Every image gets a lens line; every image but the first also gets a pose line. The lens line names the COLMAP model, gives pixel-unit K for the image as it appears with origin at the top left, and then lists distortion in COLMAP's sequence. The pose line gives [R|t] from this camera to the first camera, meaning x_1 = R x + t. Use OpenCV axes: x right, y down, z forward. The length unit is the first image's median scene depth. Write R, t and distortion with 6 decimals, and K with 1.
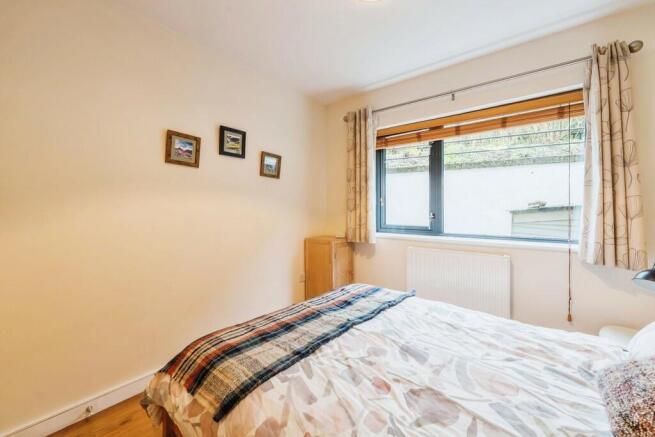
lens RADIAL K [[266.1, 0, 334.2], [0, 266.1, 219.8], [0, 0, 1]] dist [0.000385, 0.000210]
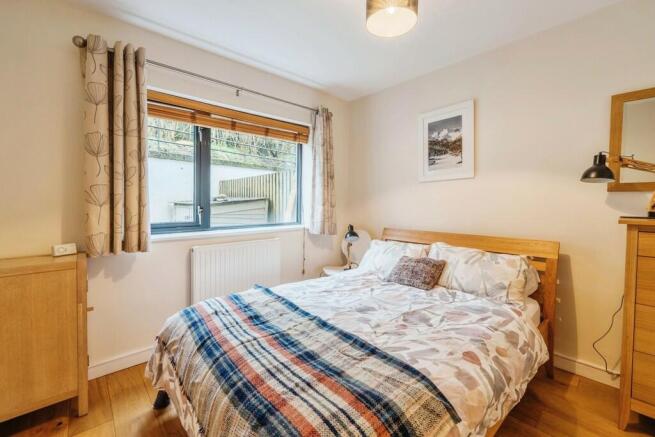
lens RADIAL K [[273.0, 0, 327.5], [0, 273.0, 218.5], [0, 0, 1]] dist [0.000571, 0.000104]
pose [[0.179081, -0.061584, 0.981905, -0.856981], [0.041127, 0.997635, 0.055070, -0.033492], [-0.982974, 0.030521, 0.181190, 0.743360]]
